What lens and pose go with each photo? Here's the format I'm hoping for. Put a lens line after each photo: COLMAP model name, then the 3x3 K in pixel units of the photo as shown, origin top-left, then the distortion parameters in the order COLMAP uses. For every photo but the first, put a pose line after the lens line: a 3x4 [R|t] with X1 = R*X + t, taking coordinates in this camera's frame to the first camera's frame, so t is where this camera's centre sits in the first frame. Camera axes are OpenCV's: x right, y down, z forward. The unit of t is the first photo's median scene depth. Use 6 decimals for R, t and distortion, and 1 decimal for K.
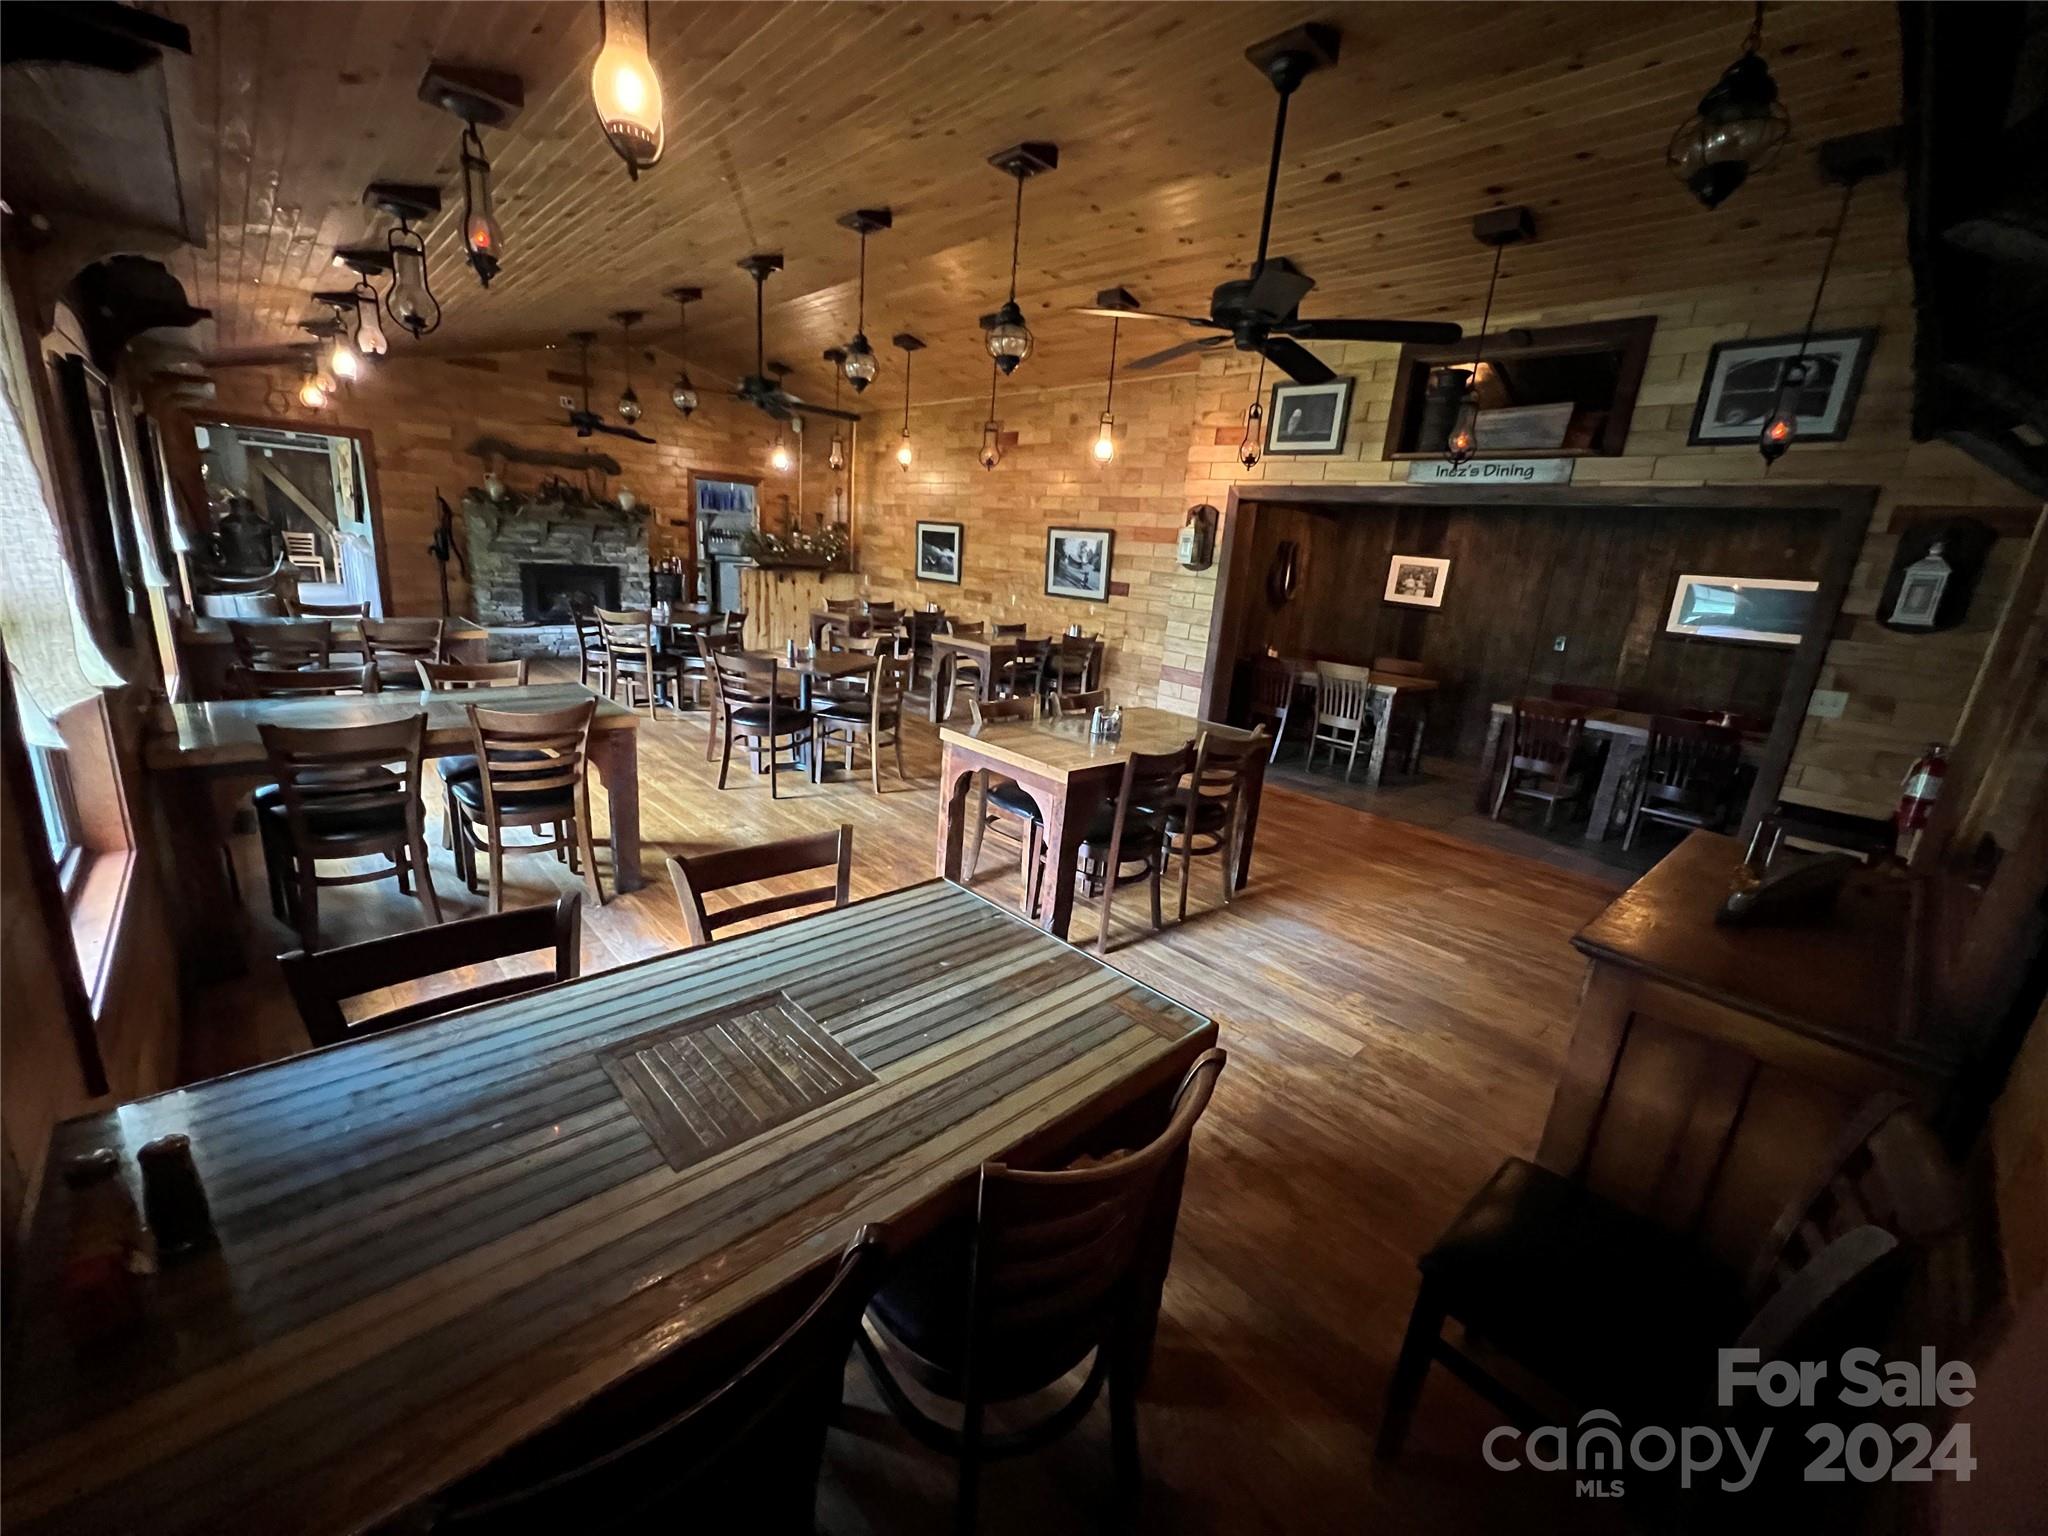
lens RADIAL K [[817.5, 0, 1024.0], [0, 817.5, 768.0], [0, 0, 1]] dist [-0.000072, 0.000119]
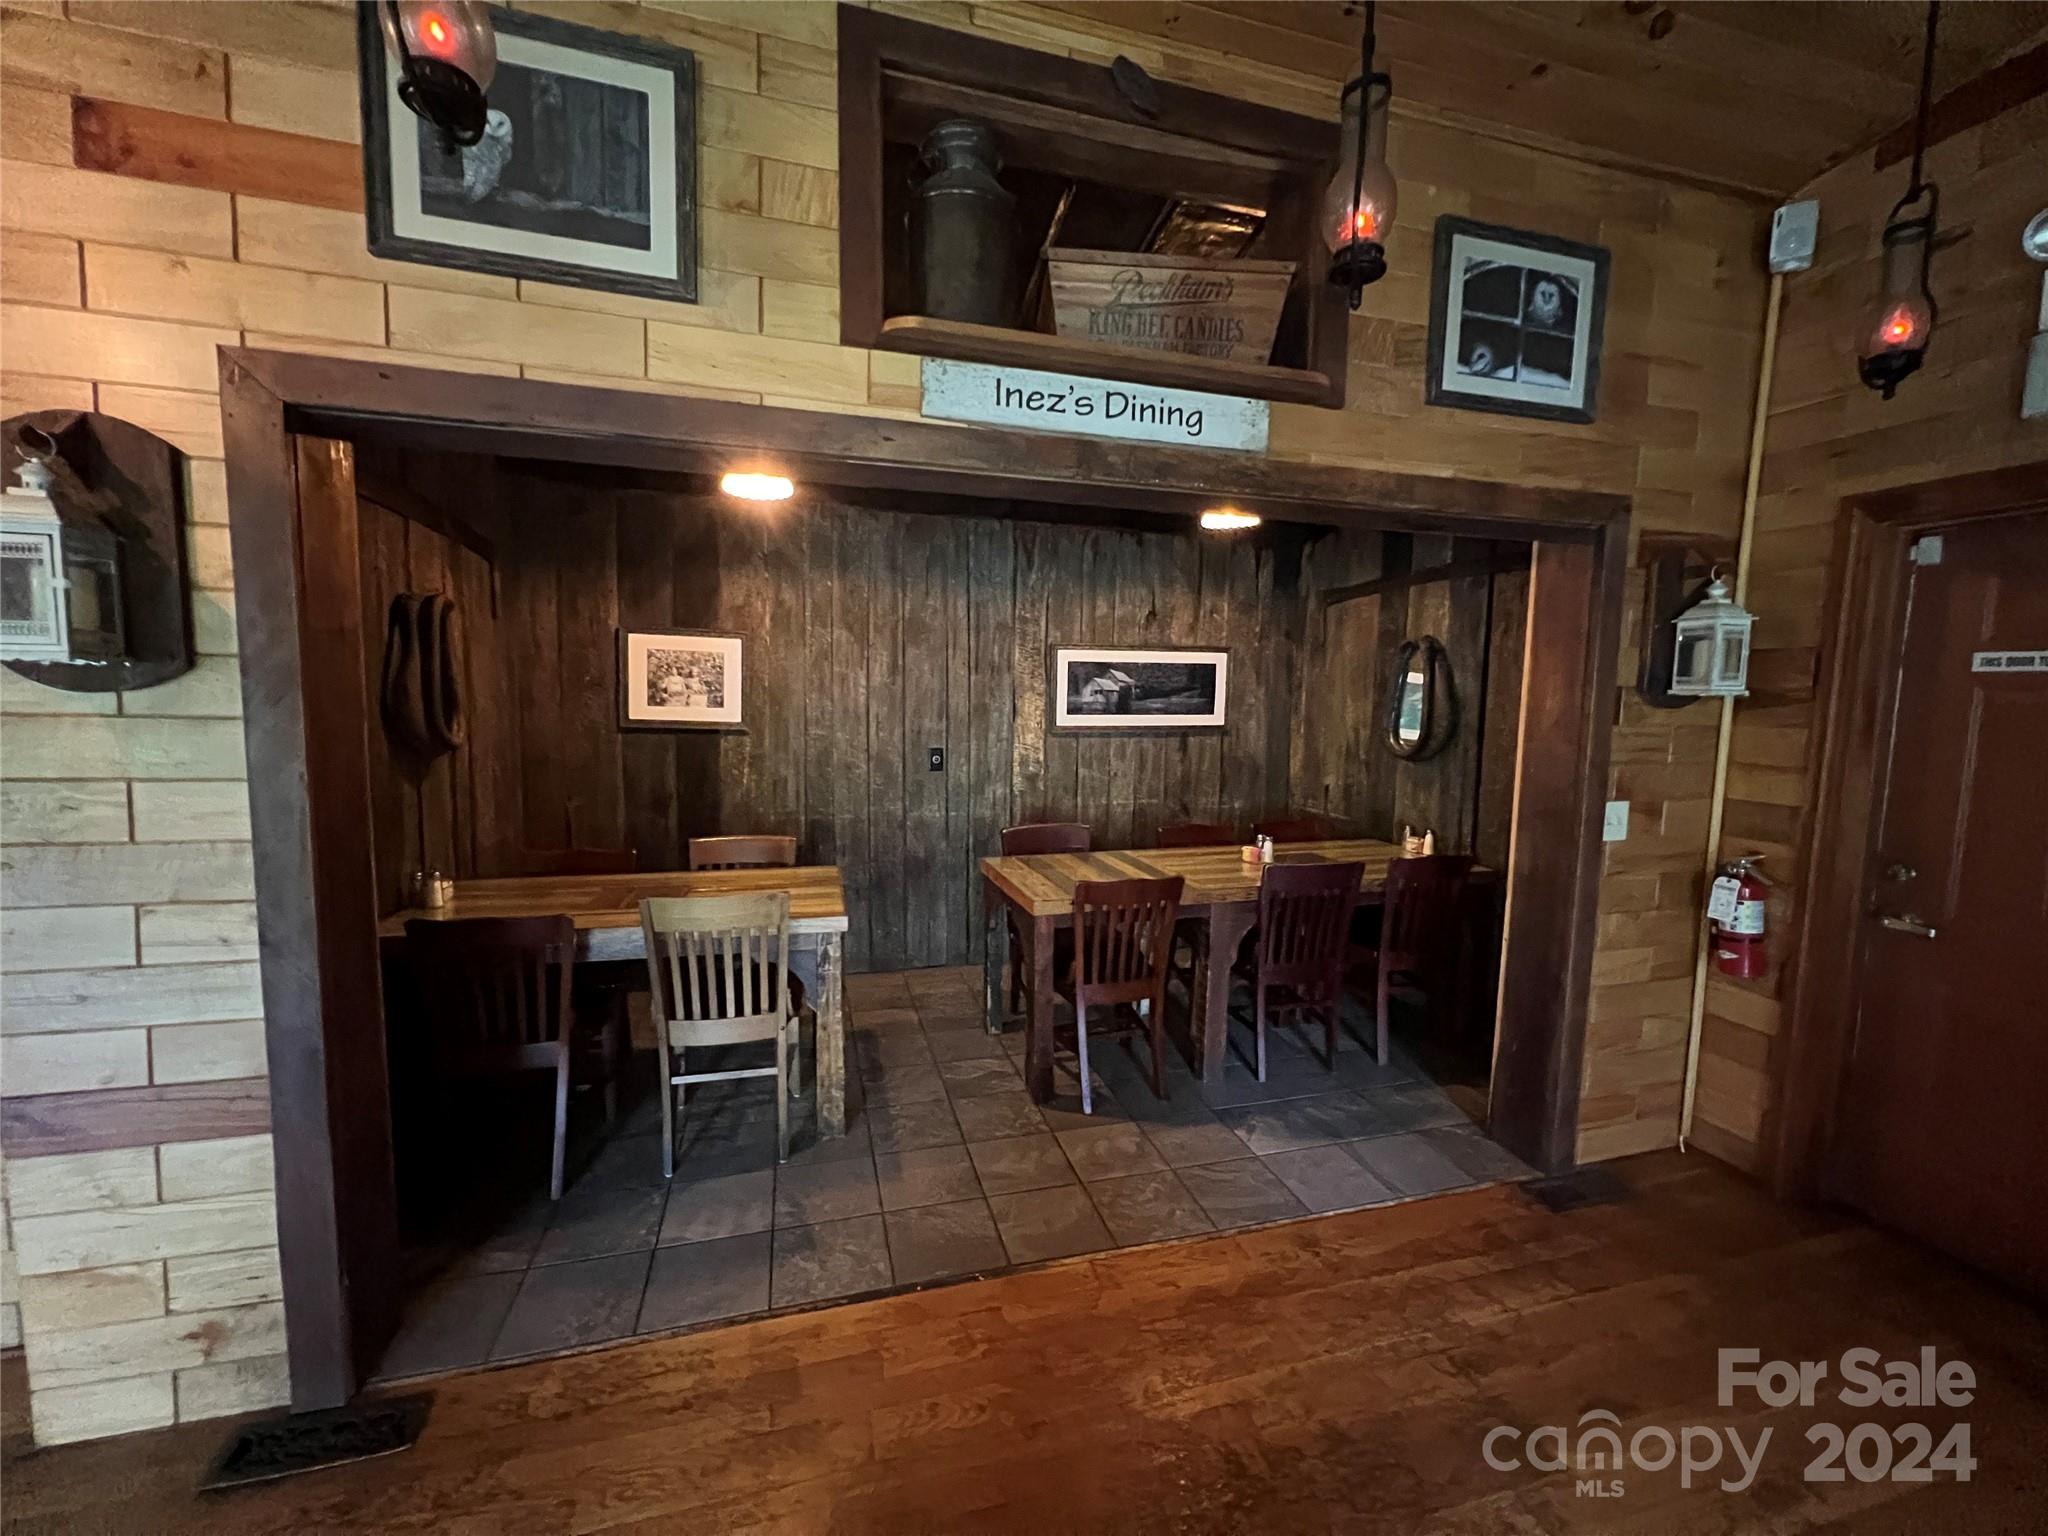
lens RADIAL K [[817.5, 0, 1024.0], [0, 817.5, 768.0], [0, 0, 1]] dist [-0.000072, 0.000119]
pose [[0.460947, -0.153858, 0.873988, 0.127065], [0.249046, 0.967706, 0.039008, -0.169722], [-0.851765, 0.199682, 0.484379, 0.690307]]
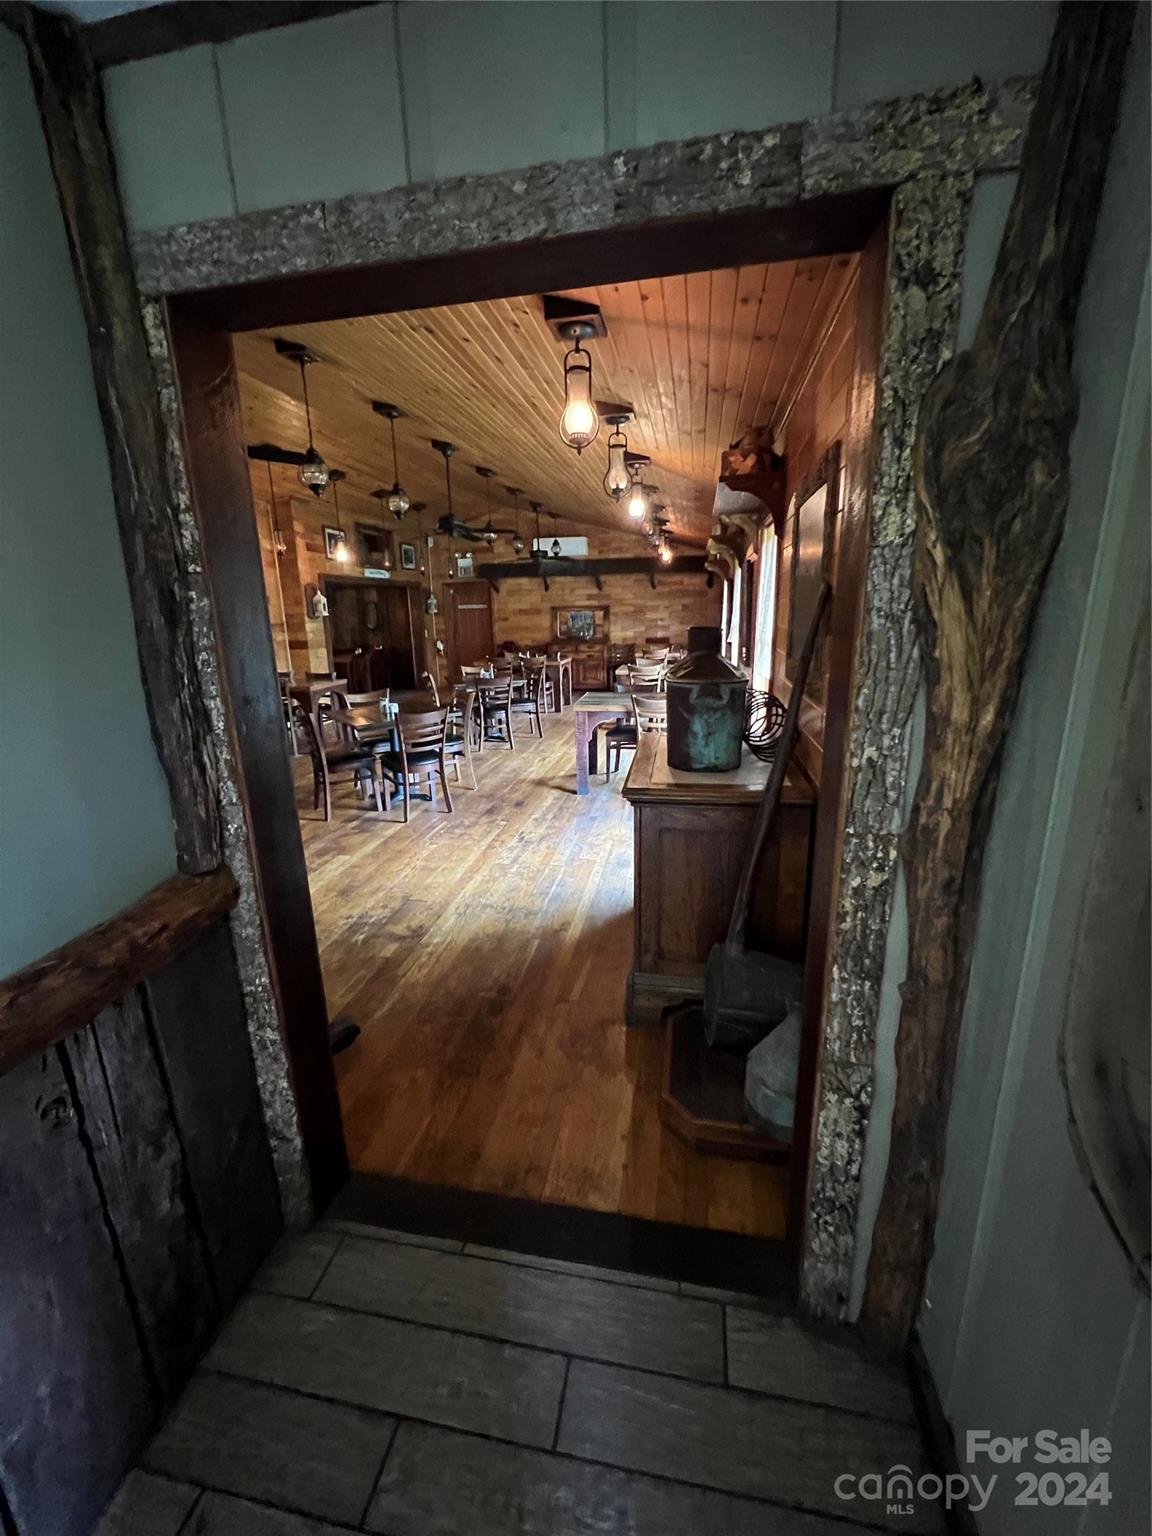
lens RADIAL K [[613.1, 0, 576.0], [0, 613.1, 768.0], [0, 0, 1]] dist [-0.000072, 0.000119]
pose [[-0.588491, -0.262630, 0.764659, -1.358002], [0.192492, 0.873062, 0.448006, -0.481010], [-0.785255, 0.410839, -0.463235, 1.388938]]
